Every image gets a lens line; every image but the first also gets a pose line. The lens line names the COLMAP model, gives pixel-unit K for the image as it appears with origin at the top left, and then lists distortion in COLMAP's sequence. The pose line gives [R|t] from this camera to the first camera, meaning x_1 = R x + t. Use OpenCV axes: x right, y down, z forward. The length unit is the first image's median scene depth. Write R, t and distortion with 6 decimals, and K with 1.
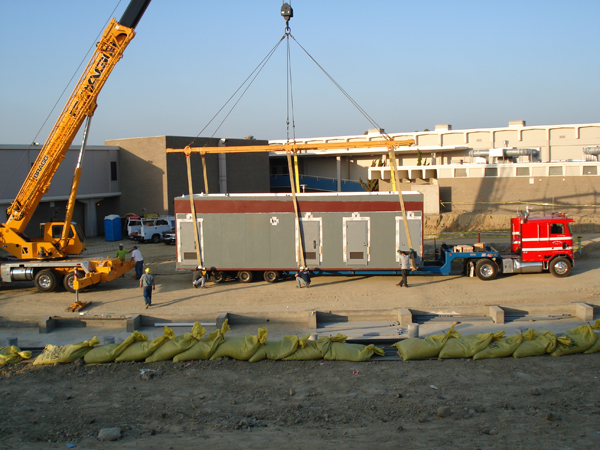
lens RADIAL K [[668.9, 0, 302.7], [0, 668.9, 216.4], [0, 0, 1]] dist [-0.102185, 0.000000]
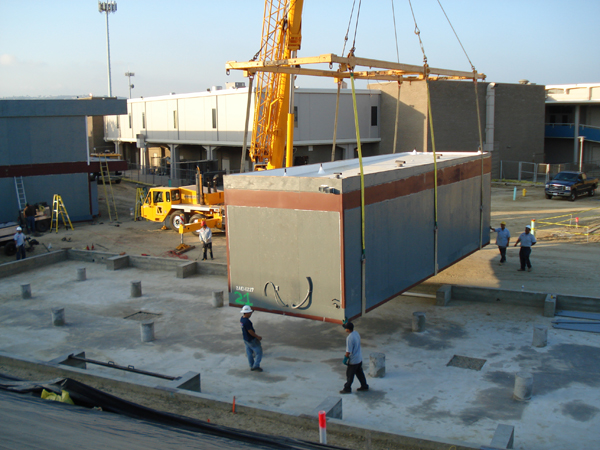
lens RADIAL K [[668.9, 0, 297.9], [0, 668.9, 221.6], [0, 0, 1]] dist [-0.102185, 0.000000]
pose [[0.909816, 0.078770, -0.407468, 0.351923], [-0.041745, 0.994213, 0.098986, -0.102559], [0.412907, -0.073049, 0.907839, 0.958391]]
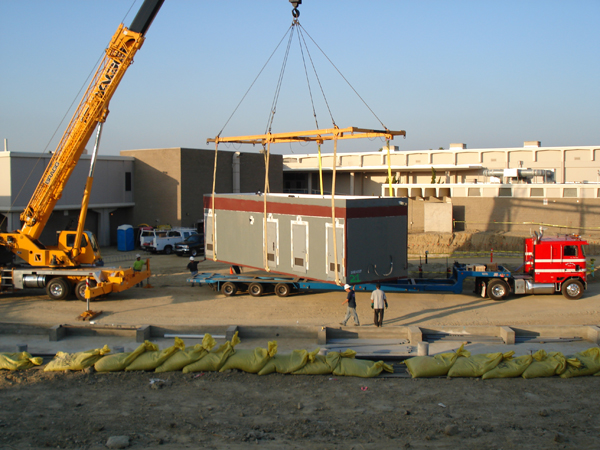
lens RADIAL K [[668.9, 0, 304.2], [0, 668.9, 218.3], [0, 0, 1]] dist [-0.102185, 0.000000]
pose [[0.999520, 0.026042, -0.016807, -0.000333], [-0.026369, 0.999461, -0.019538, 0.000278], [0.016289, 0.019972, 0.999668, -0.004145]]
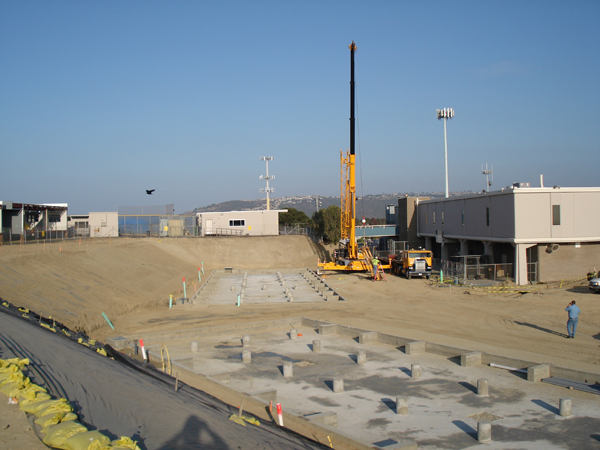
lens RADIAL K [[668.9, 0, 302.4], [0, 668.9, 225.8], [0, 0, 1]] dist [-0.102185, 0.000000]
pose [[0.561957, 0.020941, -0.826902, 3.301897], [-0.053586, 0.998501, -0.011130, -0.205401], [0.825429, 0.050565, 0.562237, 1.020141]]
